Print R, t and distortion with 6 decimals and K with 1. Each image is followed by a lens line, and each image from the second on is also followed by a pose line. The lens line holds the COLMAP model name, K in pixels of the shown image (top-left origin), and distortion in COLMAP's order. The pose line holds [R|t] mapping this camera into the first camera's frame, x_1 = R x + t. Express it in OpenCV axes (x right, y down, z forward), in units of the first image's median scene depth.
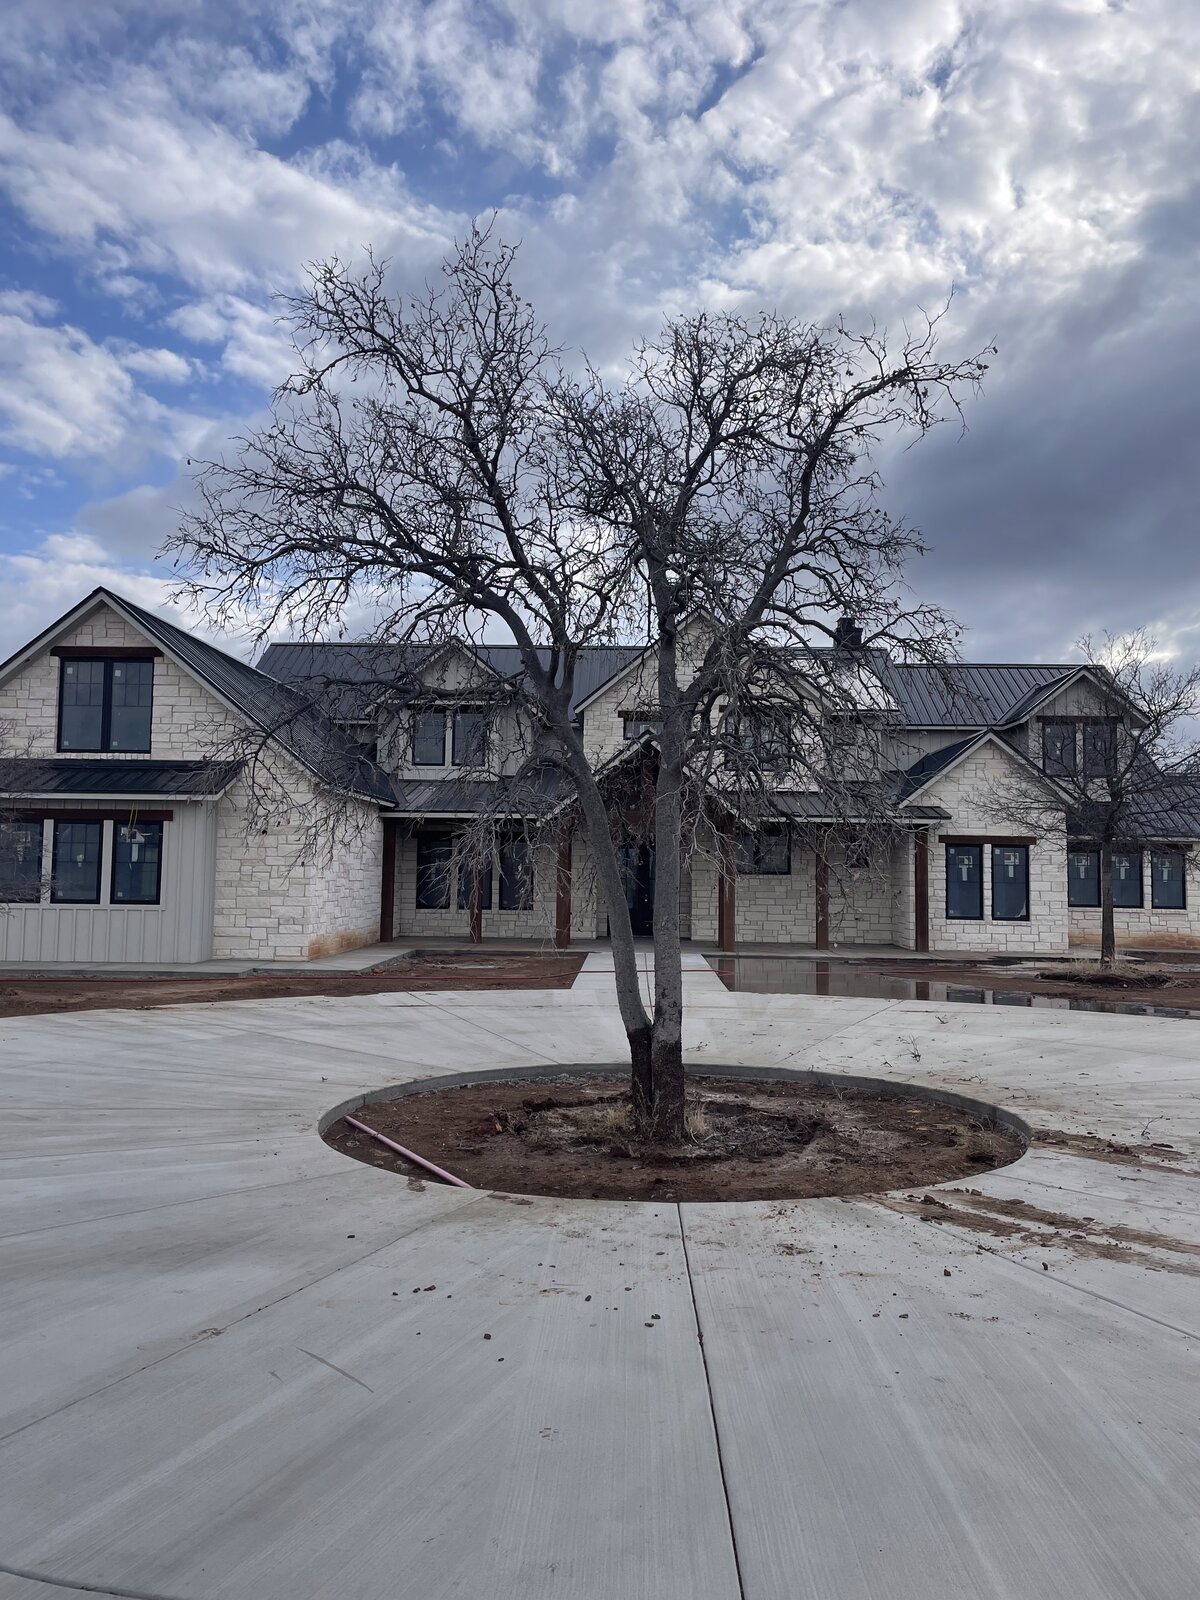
lens RADIAL K [[1198.0, 0, 604.8], [0, 1198.0, 792.5], [0, 0, 1]] dist [0.034032, -0.000903]
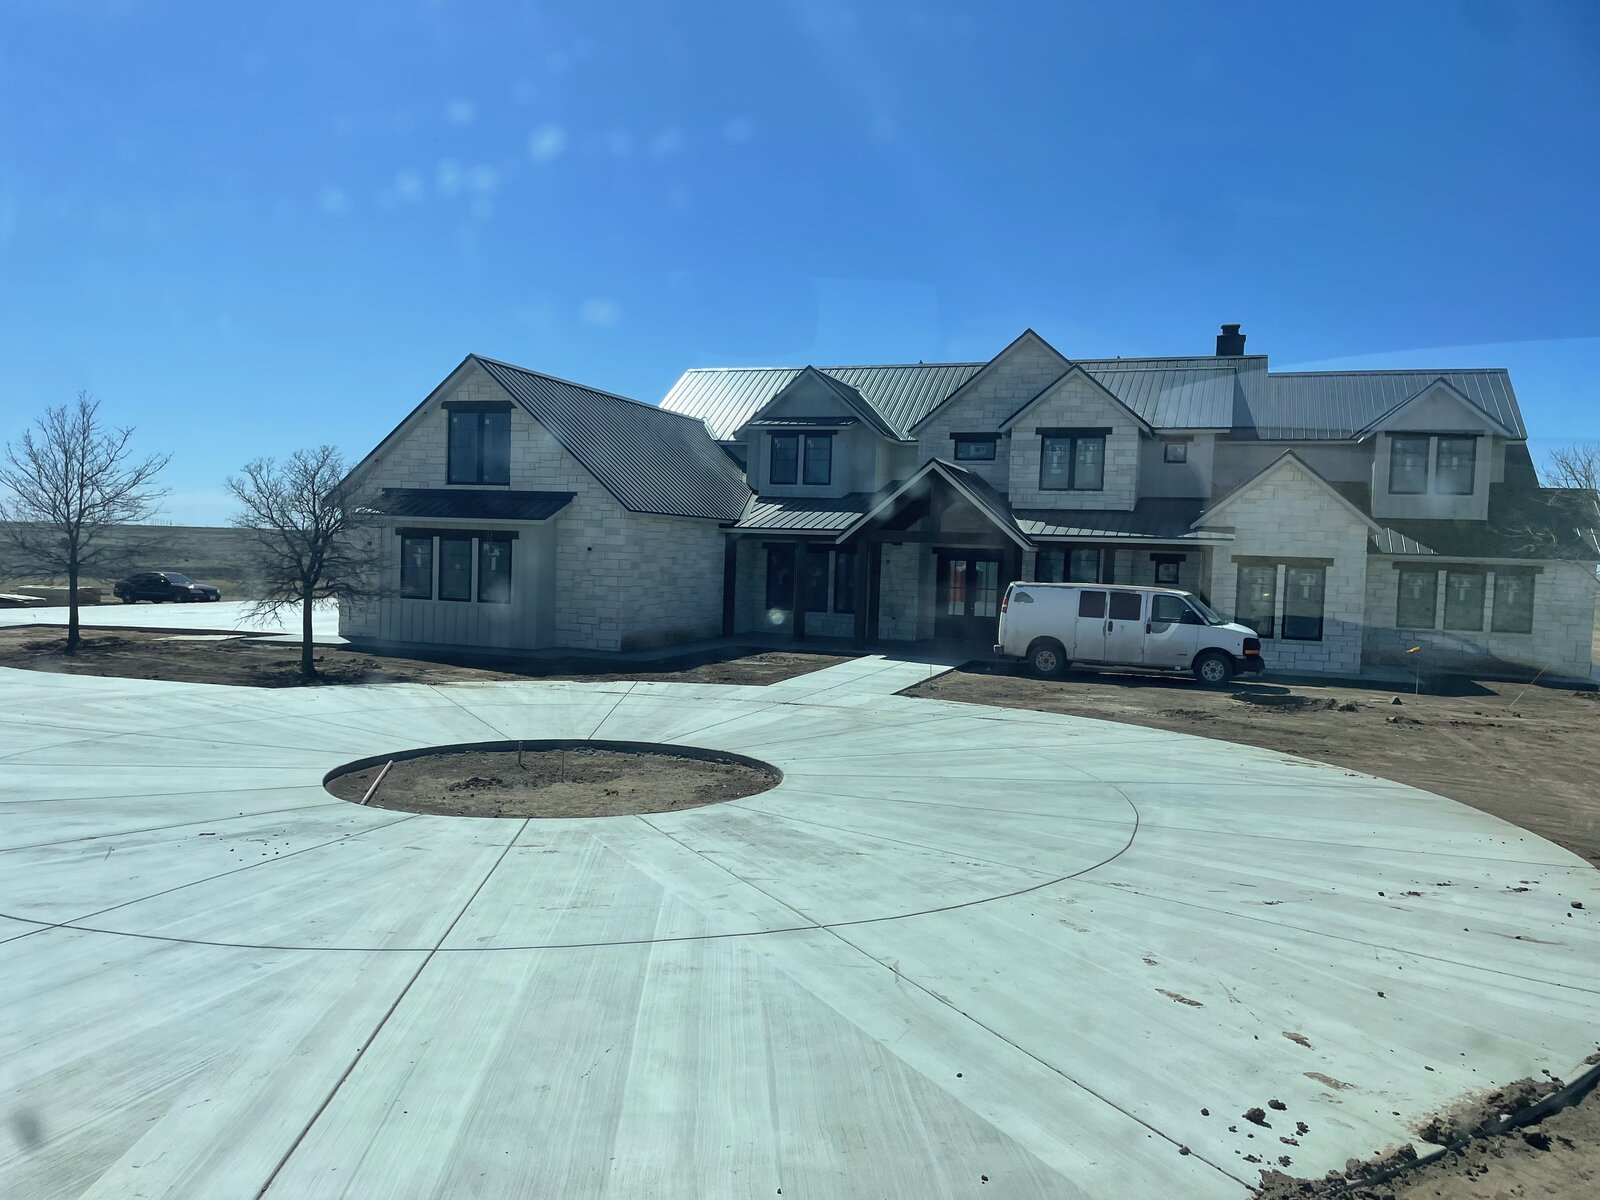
lens RADIAL K [[1198.0, 0, 794.7], [0, 1198.0, 606.0], [0, 0, 1]] dist [0.034032, -0.000903]
pose [[0.952465, 0.030135, -0.303153, 0.297656], [0.001825, 0.994513, 0.104594, -0.037576], [0.304642, -0.100176, 0.947184, -0.123936]]
